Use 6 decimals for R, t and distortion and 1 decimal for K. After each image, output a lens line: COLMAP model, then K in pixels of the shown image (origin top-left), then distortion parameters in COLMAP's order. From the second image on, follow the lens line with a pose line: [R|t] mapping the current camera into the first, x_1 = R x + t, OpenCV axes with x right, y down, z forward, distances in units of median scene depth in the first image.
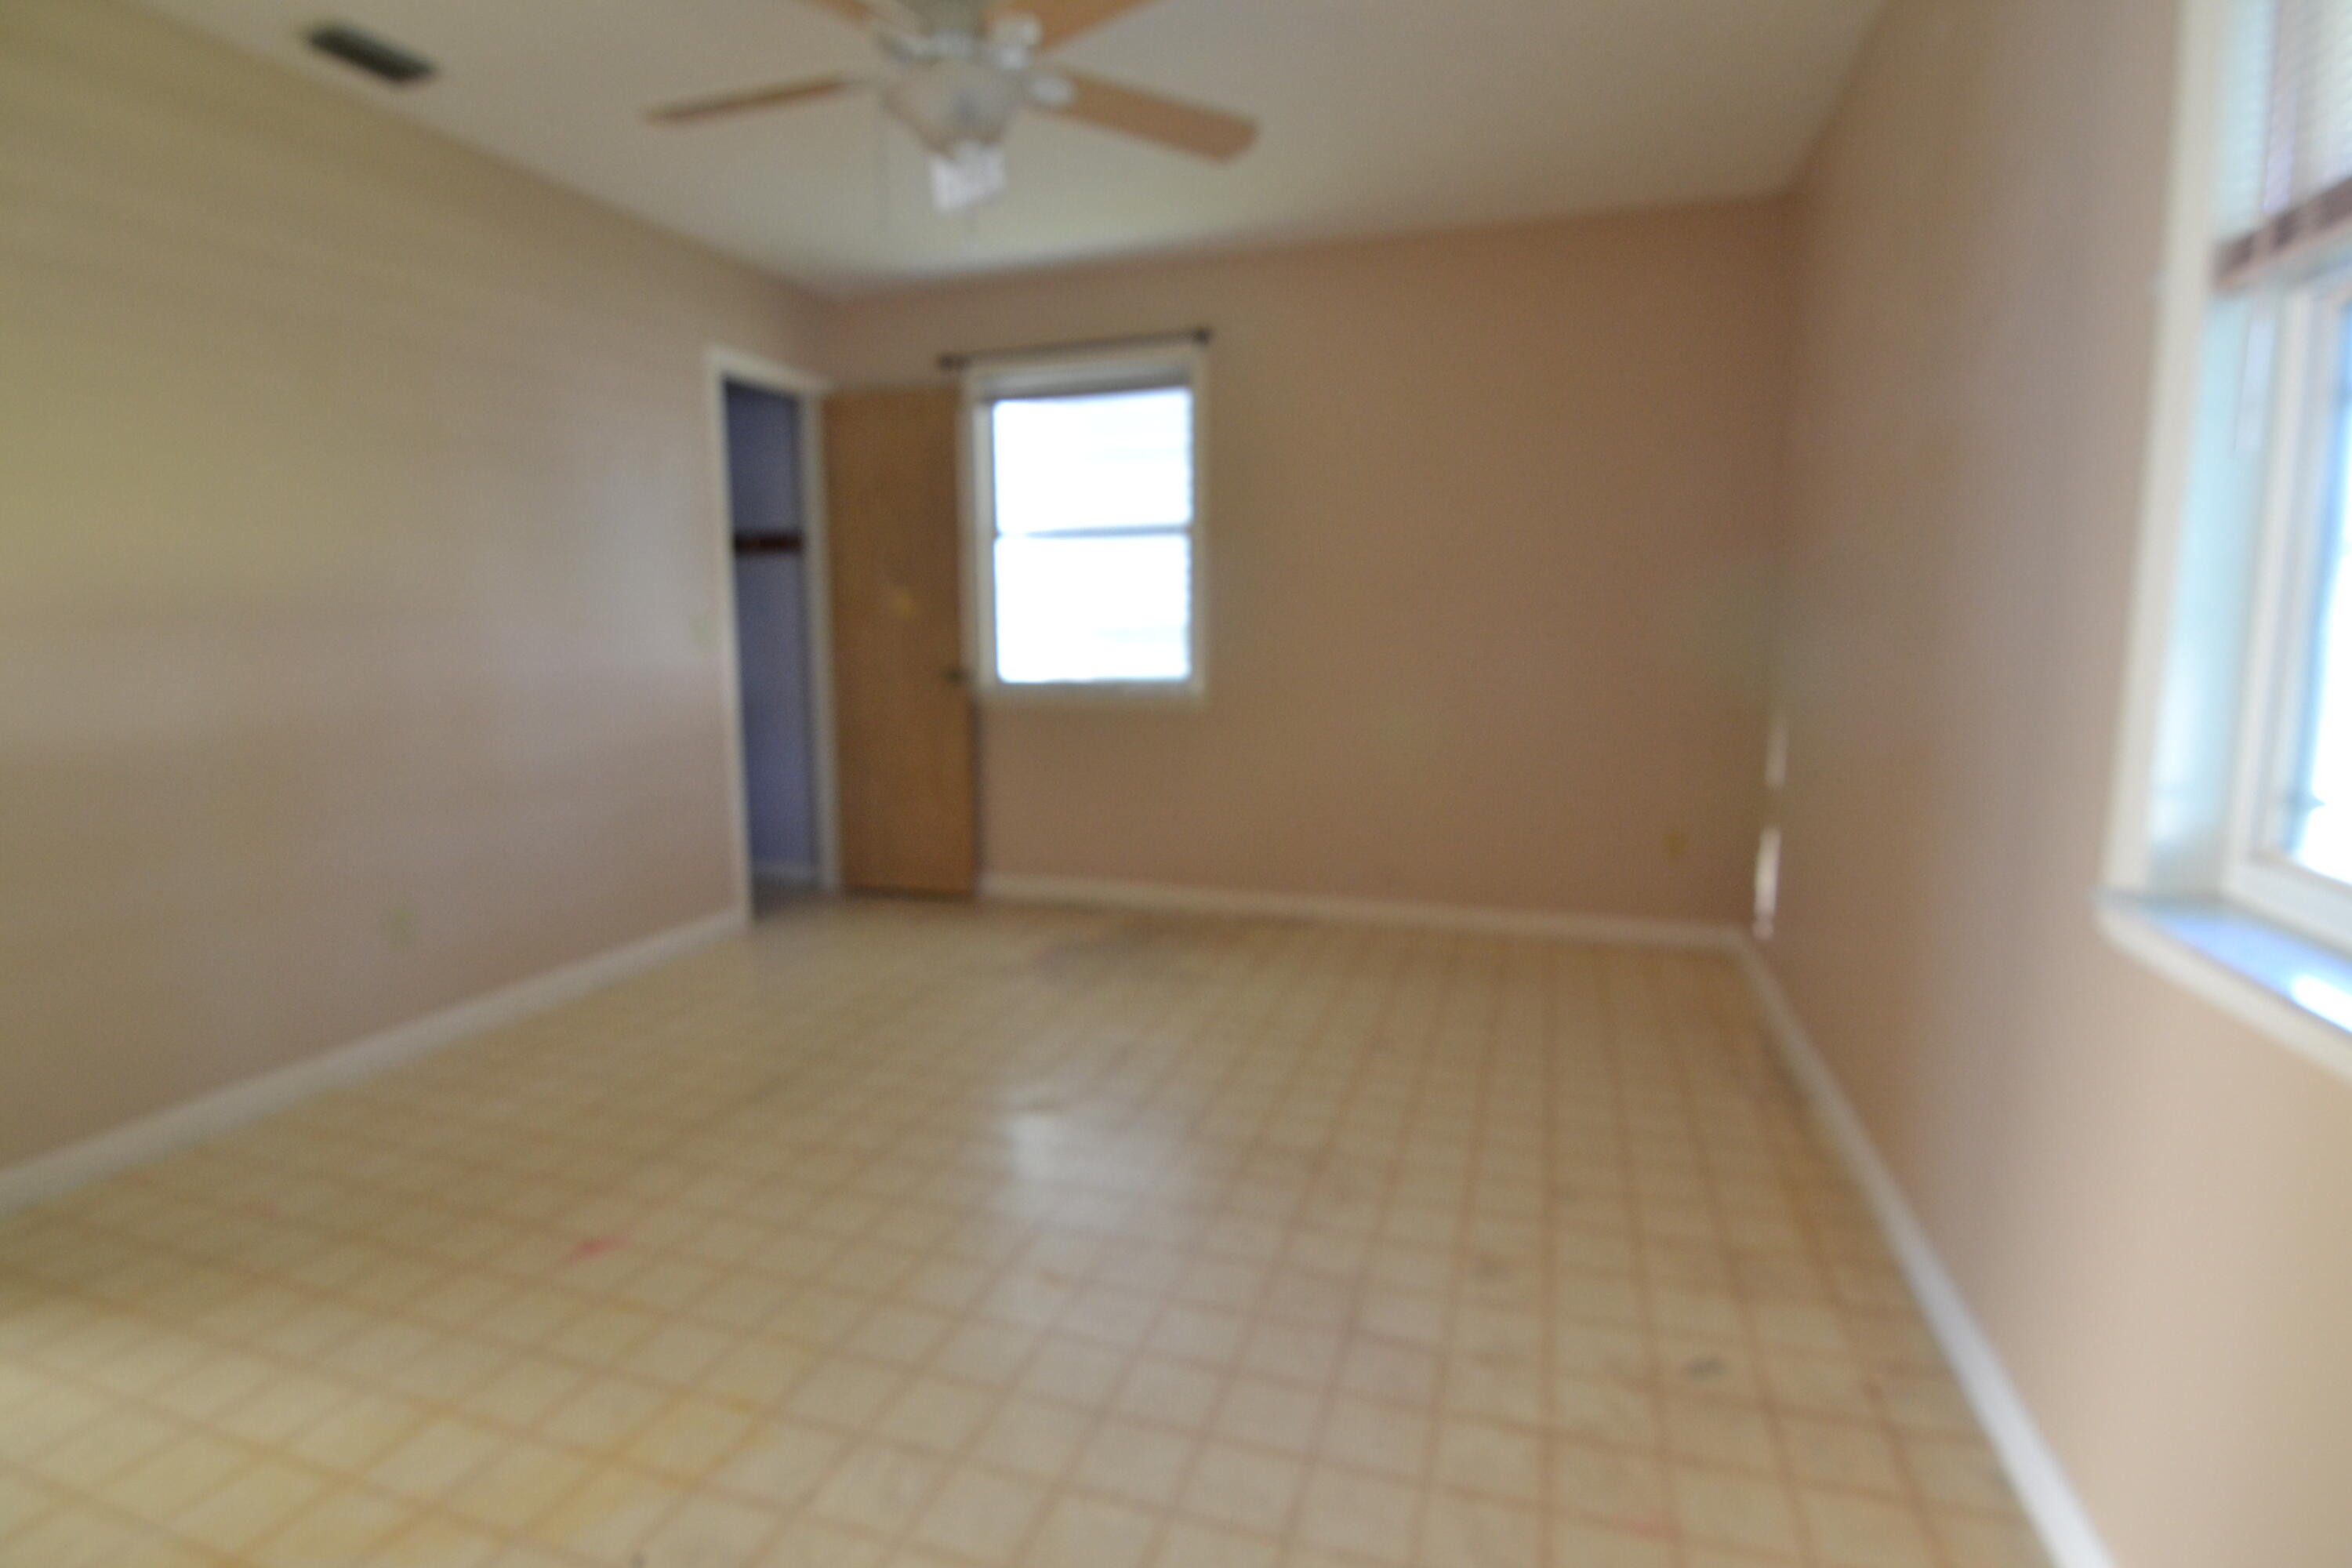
lens RADIAL K [[1160.1, 0, 1158.6], [0, 1160.1, 783.2], [0, 0, 1]] dist [0.004365, -0.028798]
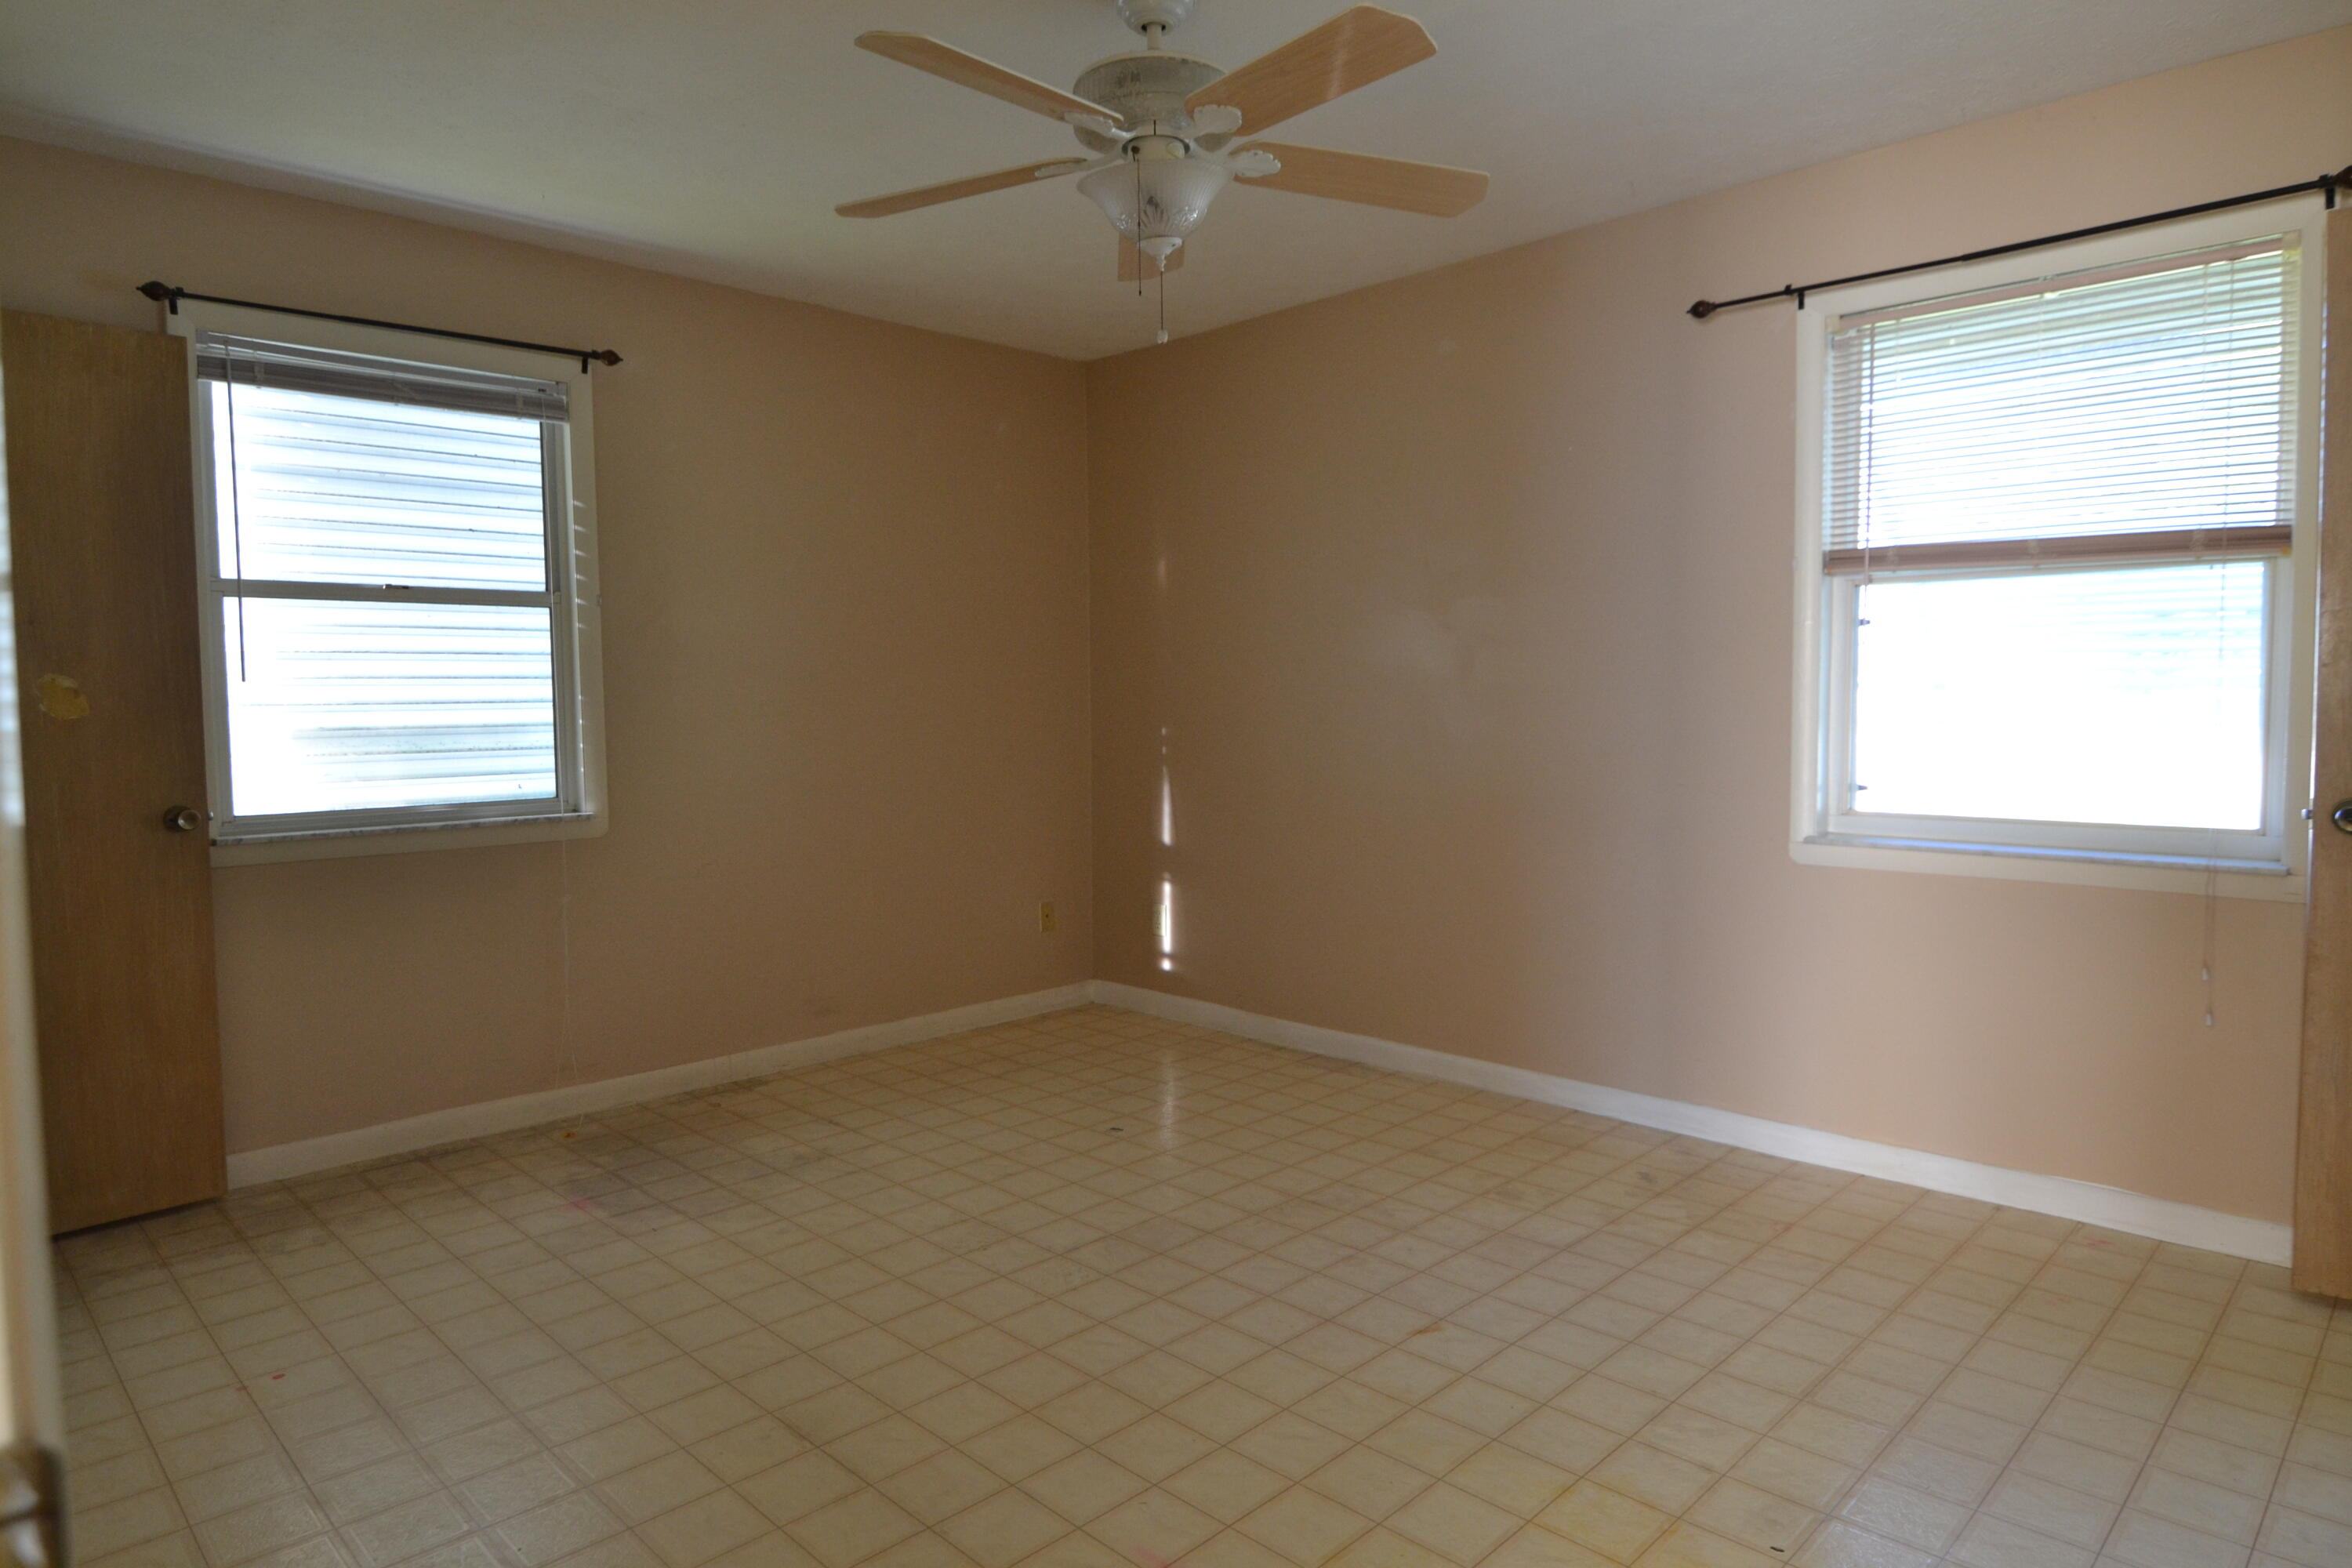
lens RADIAL K [[1409.9, 0, 1145.5], [0, 1409.9, 779.1], [0, 0, 1]] dist [-0.003406, -0.001045]
pose [[0.442871, -0.052998, 0.895018, -1.316832], [0.132638, 0.991140, -0.006942, -0.100761], [-0.886720, 0.121788, 0.445977, 0.574784]]
